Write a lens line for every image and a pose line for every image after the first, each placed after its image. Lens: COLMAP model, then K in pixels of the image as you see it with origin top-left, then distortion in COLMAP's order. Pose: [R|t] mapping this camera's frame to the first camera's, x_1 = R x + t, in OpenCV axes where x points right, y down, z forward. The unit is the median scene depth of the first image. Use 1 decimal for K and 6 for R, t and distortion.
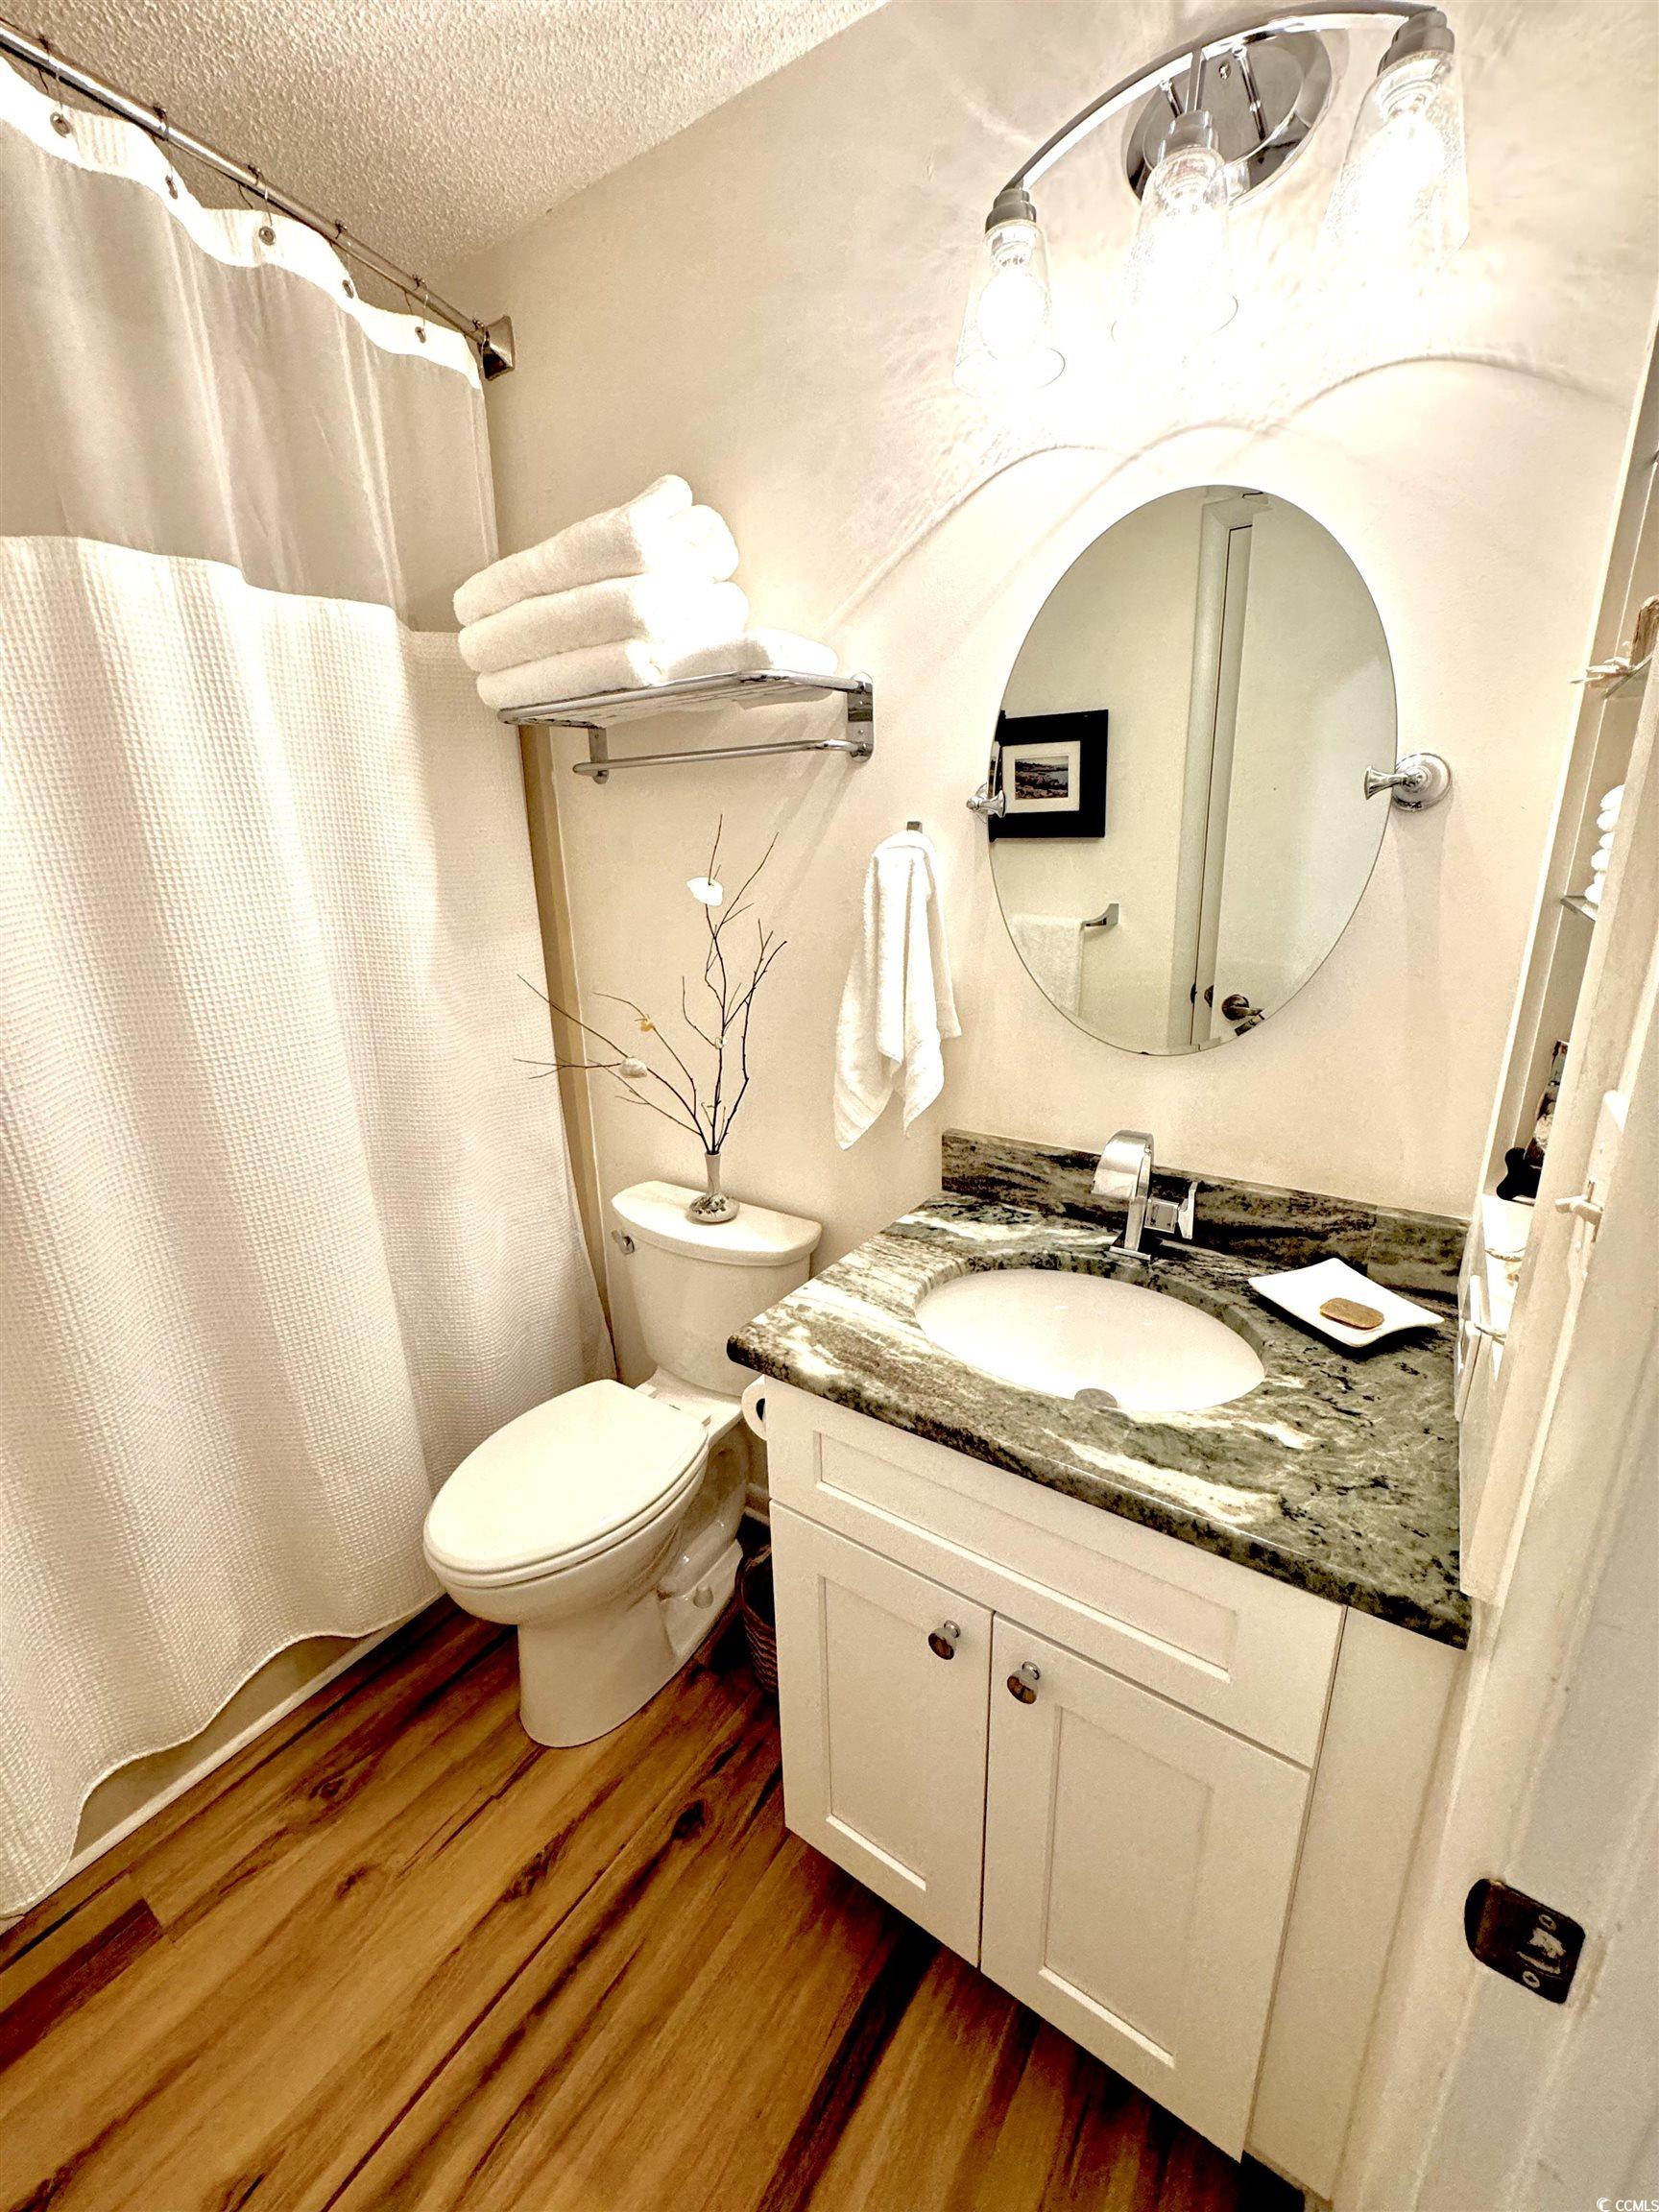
lens RADIAL K [[890.2, 0, 829.5], [0, 890.2, 1106.0], [0, 0, 1]] dist [-0.001784, -0.000162]
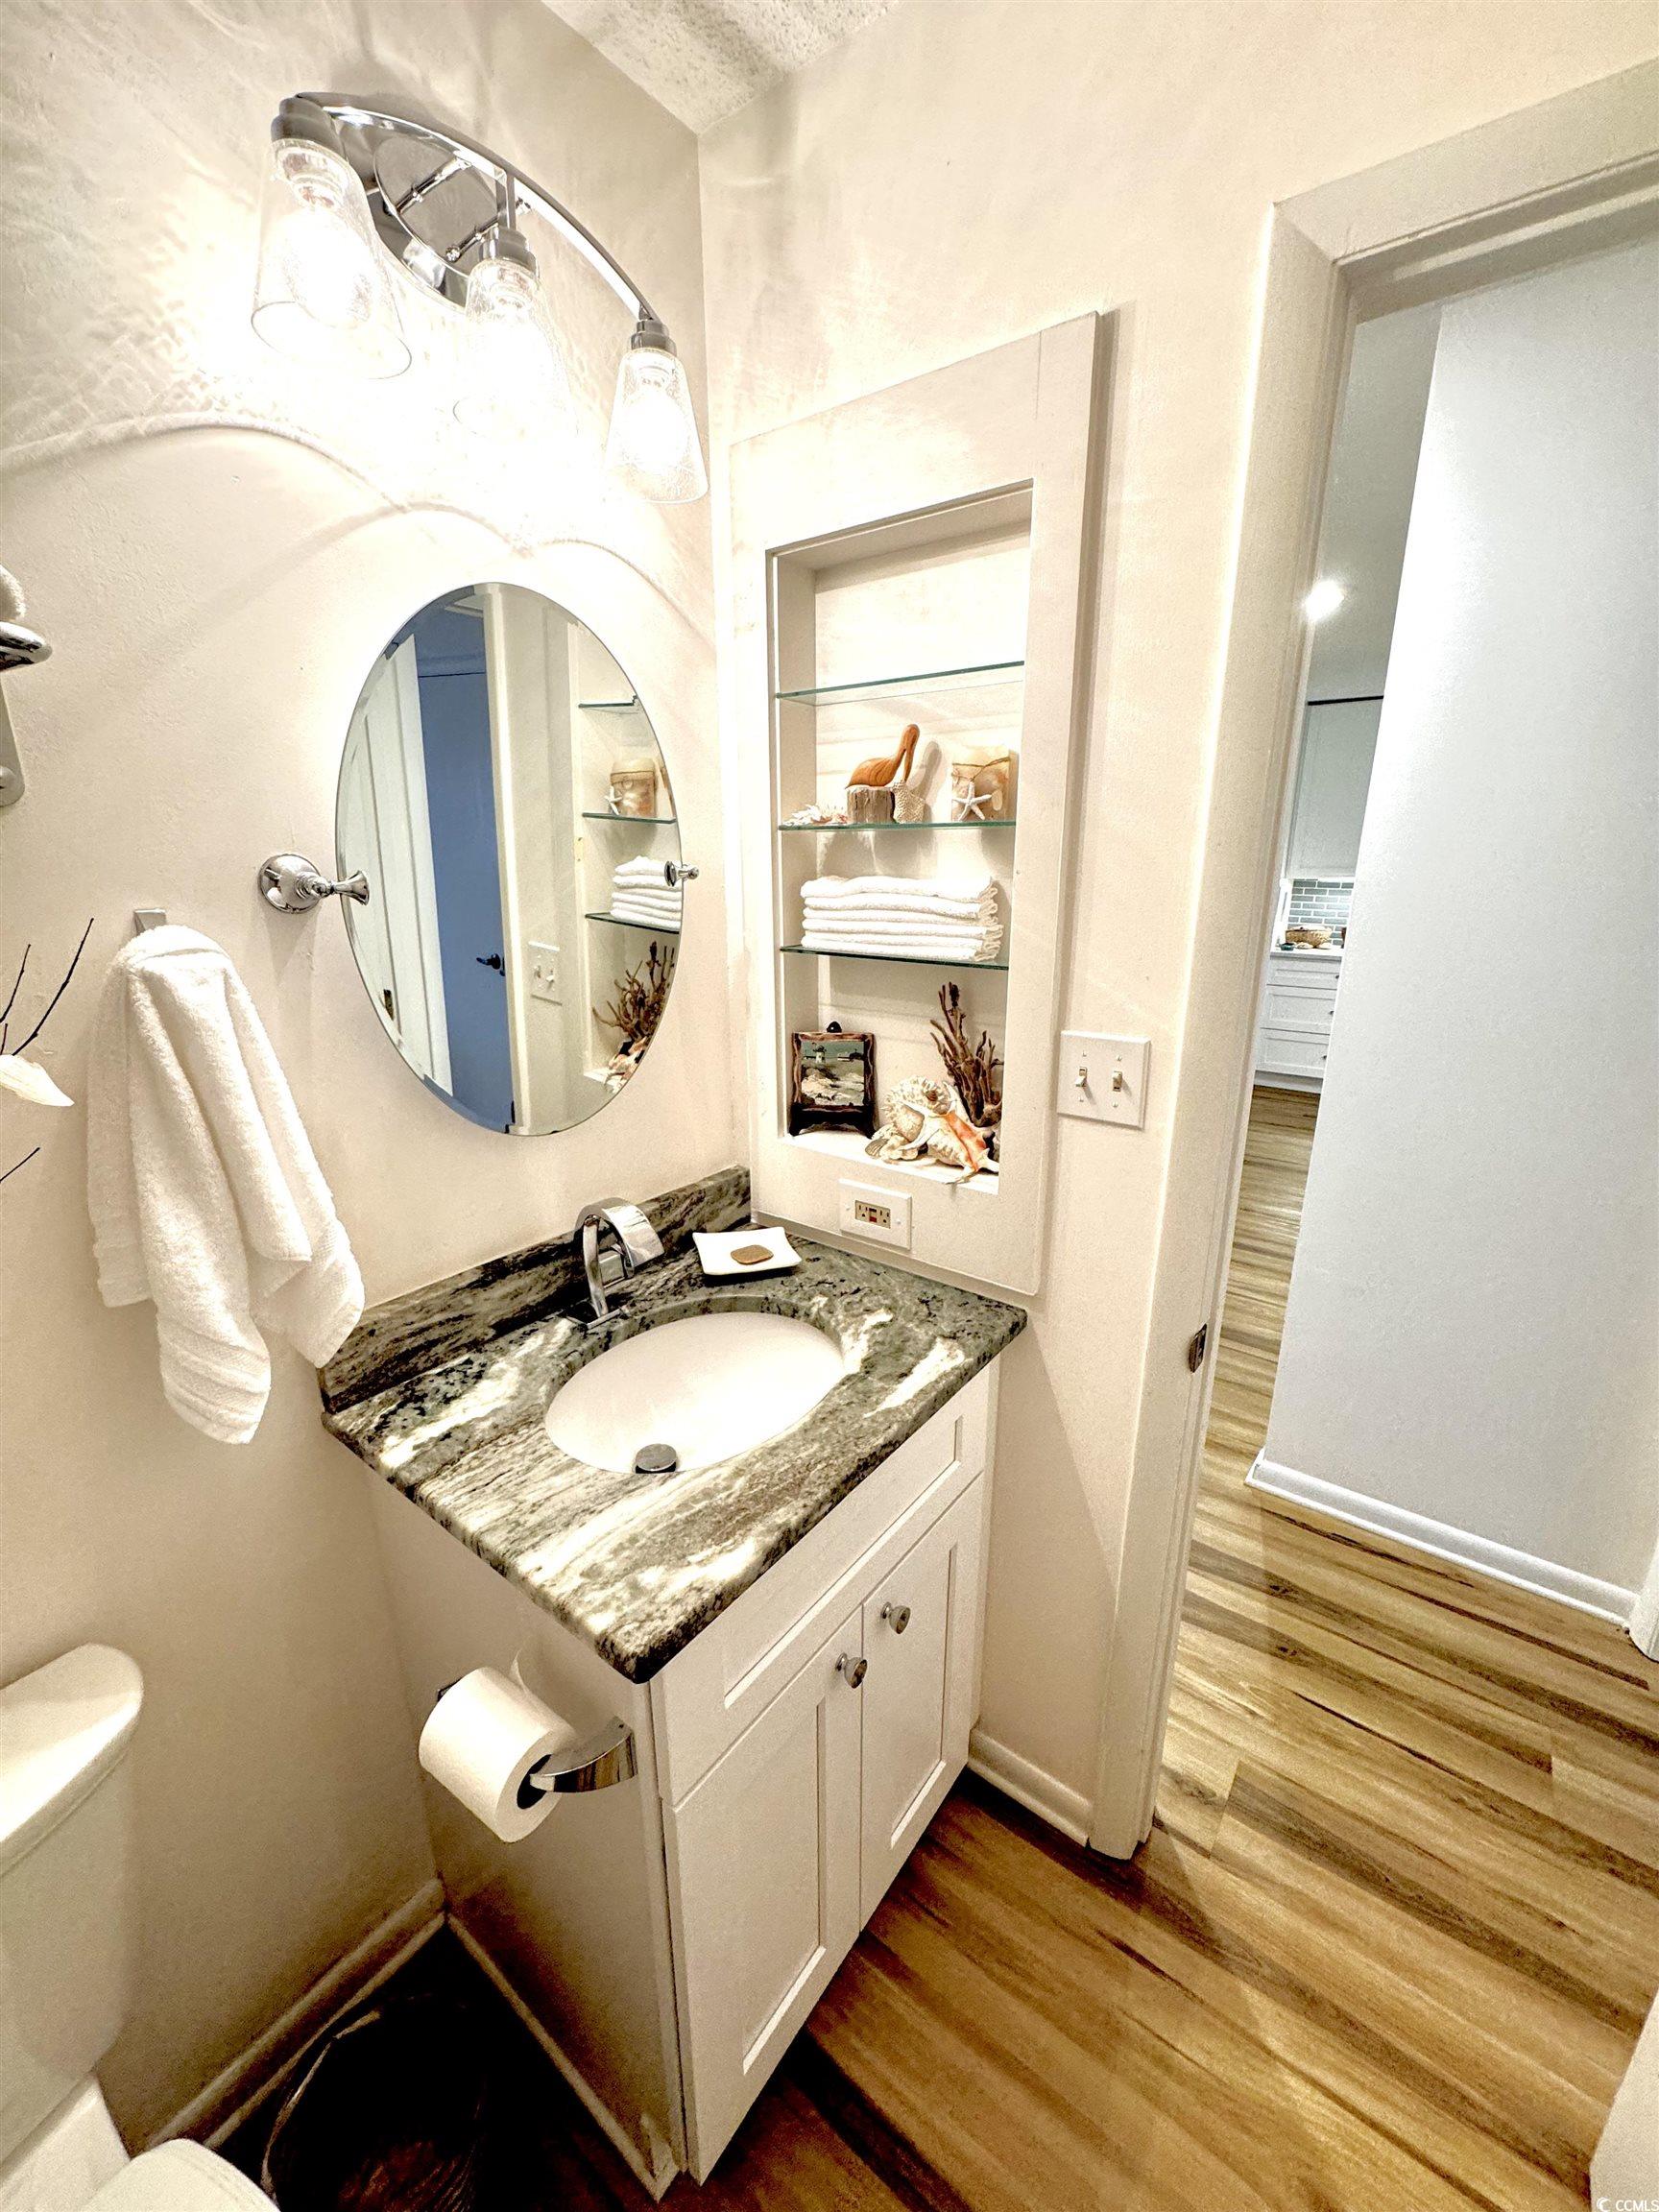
lens RADIAL K [[890.2, 0, 829.5], [0, 890.2, 1106.0], [0, 0, 1]] dist [-0.001784, -0.000162]
pose [[0.045963, -0.253422, 0.966263, -0.613703], [0.286600, 0.929966, 0.230269, -0.237159], [-0.956947, 0.266347, 0.115375, 0.603700]]
